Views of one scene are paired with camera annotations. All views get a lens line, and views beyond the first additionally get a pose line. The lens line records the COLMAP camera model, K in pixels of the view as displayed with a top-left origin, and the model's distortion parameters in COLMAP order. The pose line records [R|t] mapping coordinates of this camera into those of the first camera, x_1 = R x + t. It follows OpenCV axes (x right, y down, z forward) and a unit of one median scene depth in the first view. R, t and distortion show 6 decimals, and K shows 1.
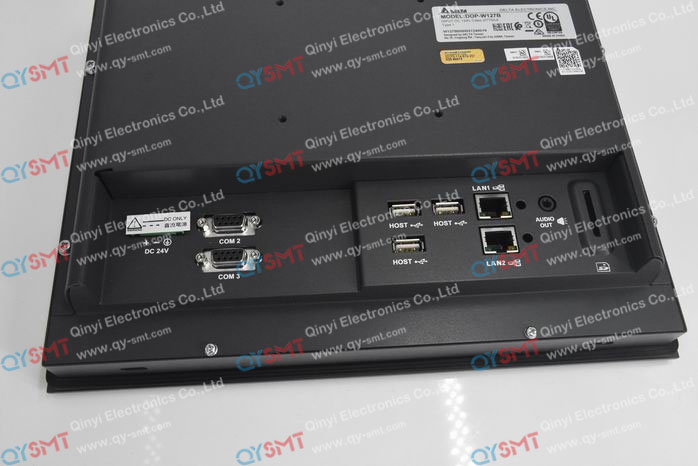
lens RADIAL K [[626.8, 0, 350.3], [0, 626.8, 234.3], [0, 0, 1]] dist [-0.011358, 0.001082]
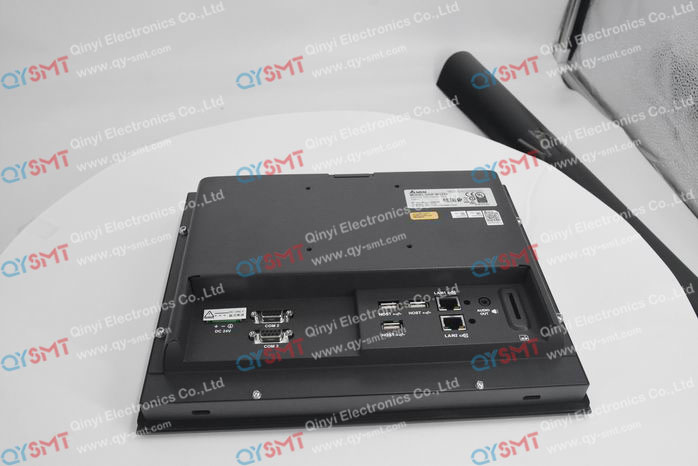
lens RADIAL K [[603.1, 0, 351.4], [0, 603.1, 231.9], [0, 0, 1]] dist [0.012091, 0.005975]
pose [[0.999951, -0.008035, -0.005720, 0.005679], [0.005181, 0.921381, -0.388625, 0.358652], [0.008392, 0.388577, 0.921378, -0.399479]]
